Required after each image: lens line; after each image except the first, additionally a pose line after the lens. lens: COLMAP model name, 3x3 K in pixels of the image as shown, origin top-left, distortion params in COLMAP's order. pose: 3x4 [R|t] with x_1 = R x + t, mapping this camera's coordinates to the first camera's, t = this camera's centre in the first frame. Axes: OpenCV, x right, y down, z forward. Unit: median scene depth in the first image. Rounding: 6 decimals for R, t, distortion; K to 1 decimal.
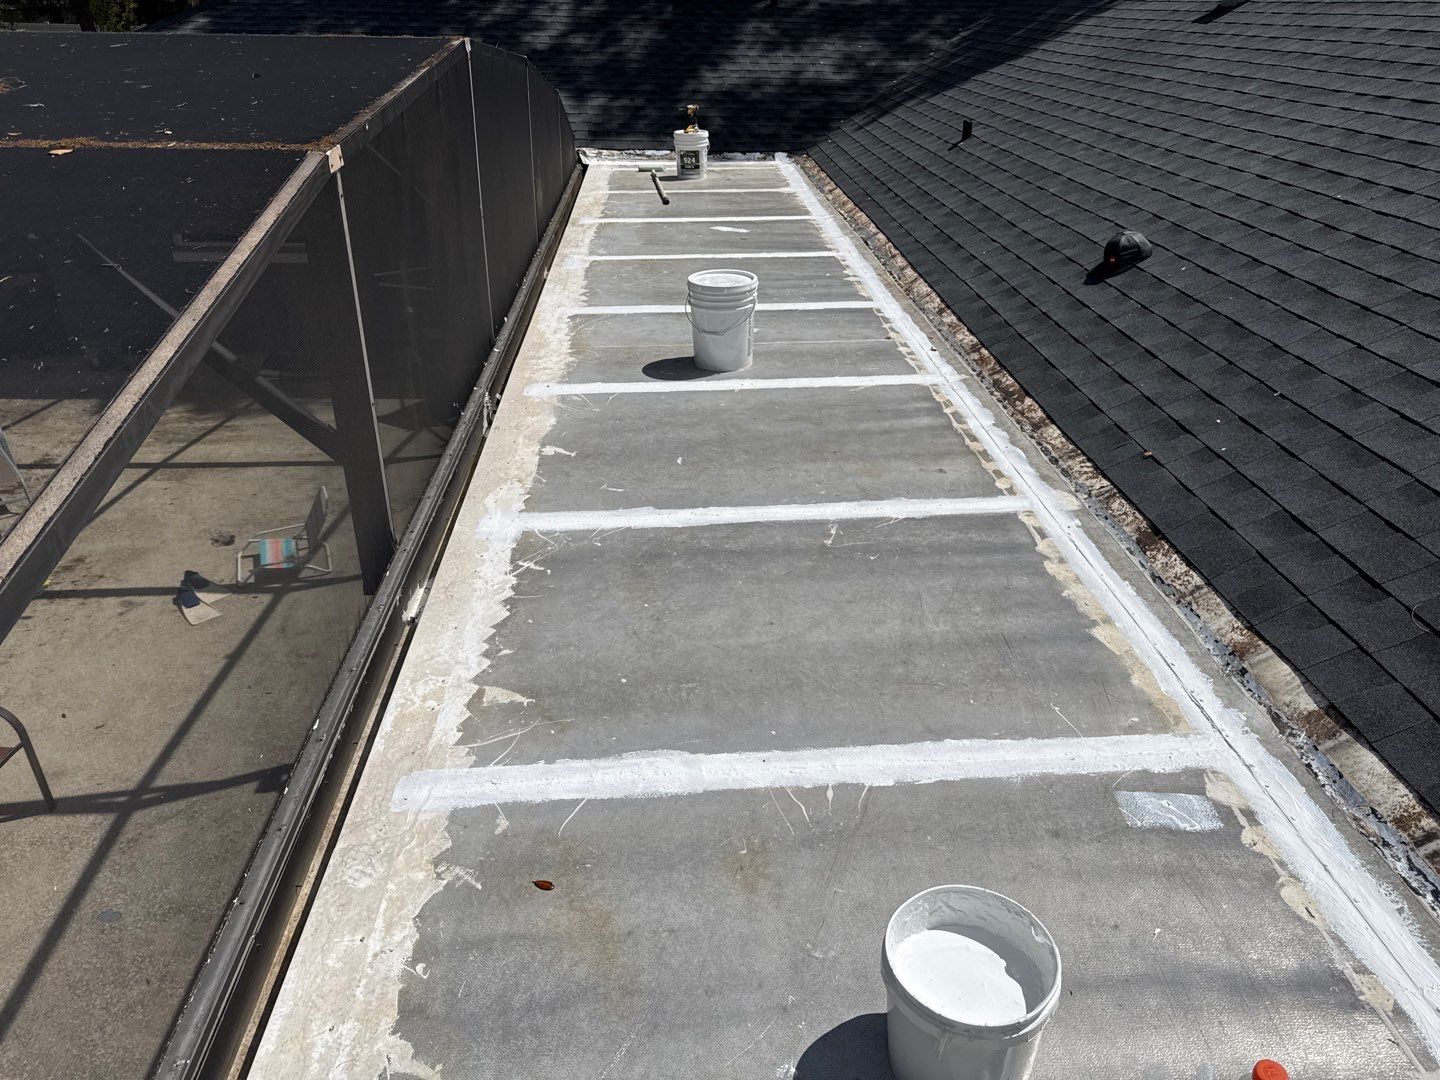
lens RADIAL K [[1010.3, 0, 709.9], [0, 1010.3, 537.2], [0, 0, 1]] dist [0.047191, -0.061662]
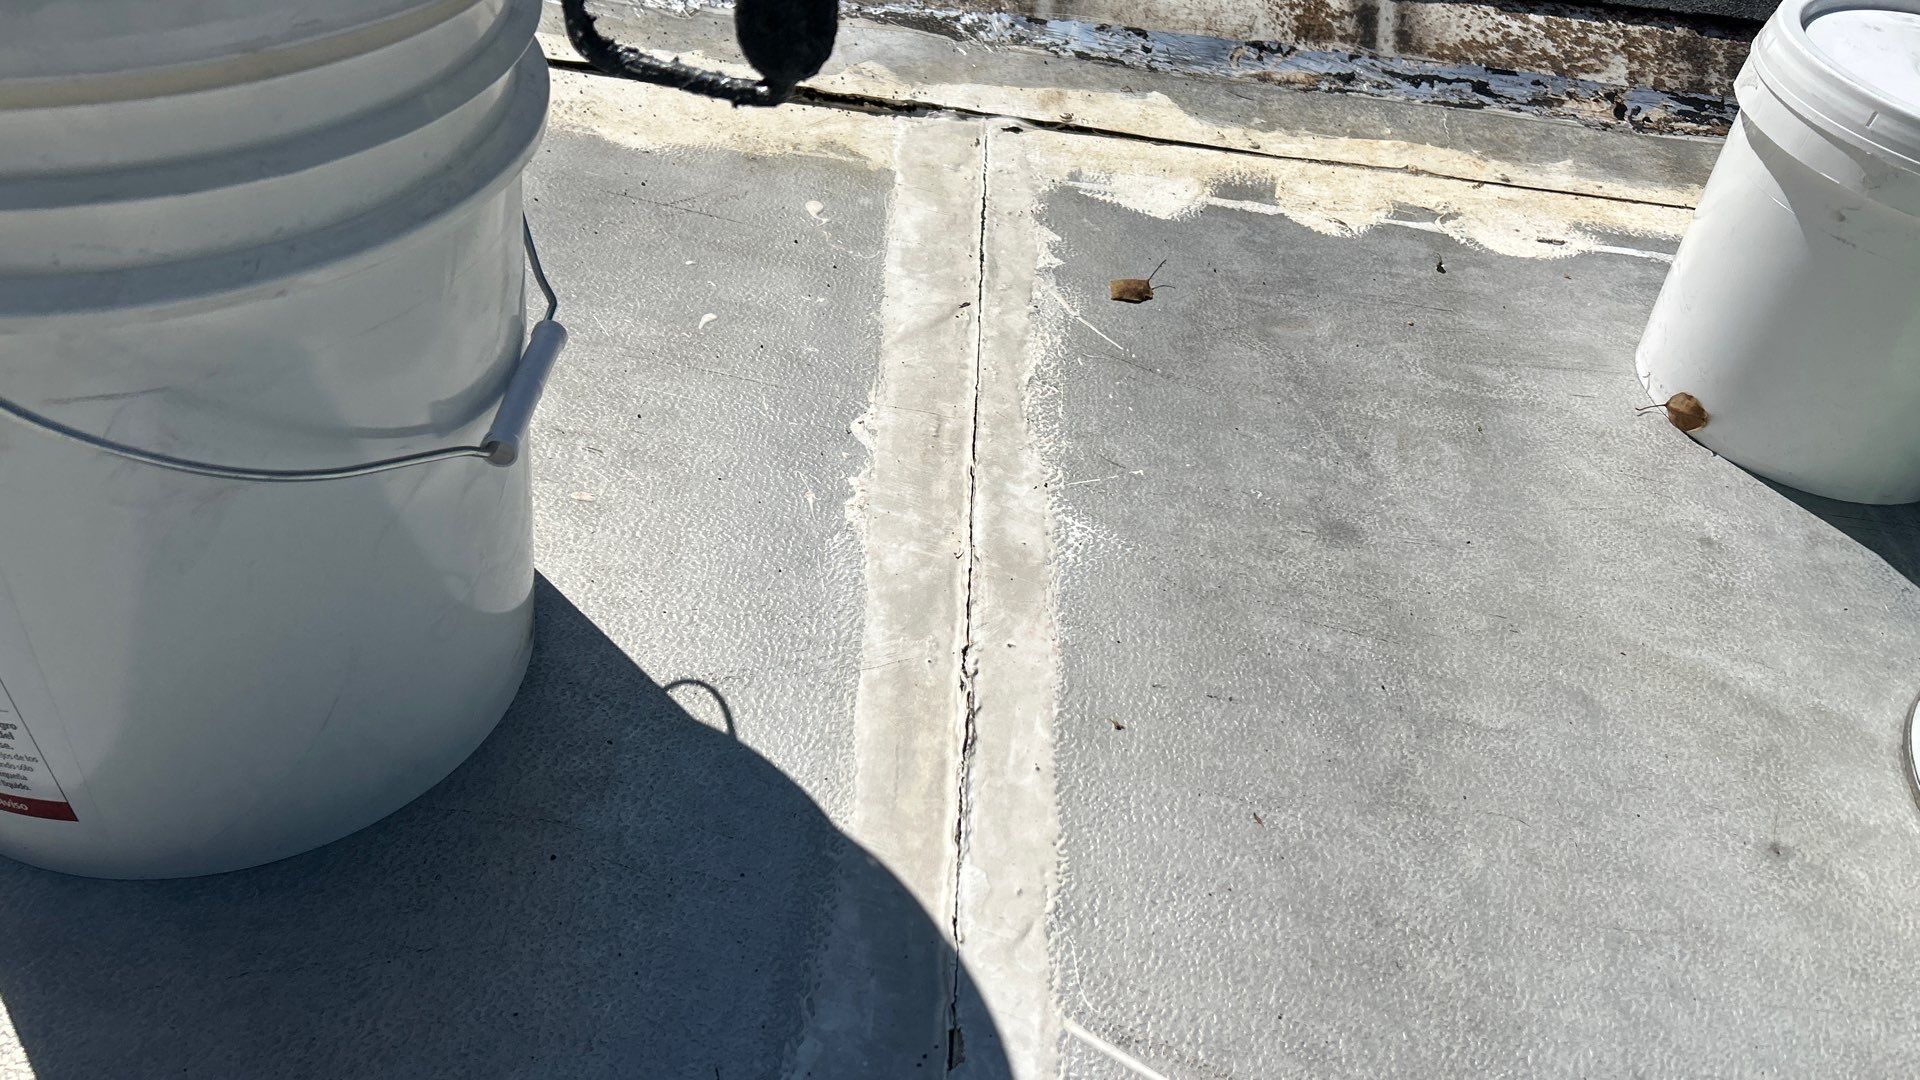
lens RADIAL K [[1437.6, 0, 959.4], [0, 1437.6, 568.5], [0, 0, 1]] dist [0.031984, -0.031017]
pose [[0.070120, -0.650726, 0.756068, 0.003770], [0.347935, 0.726290, 0.592827, 0.006423], [-0.934893, 0.221494, 0.277338, 0.586973]]
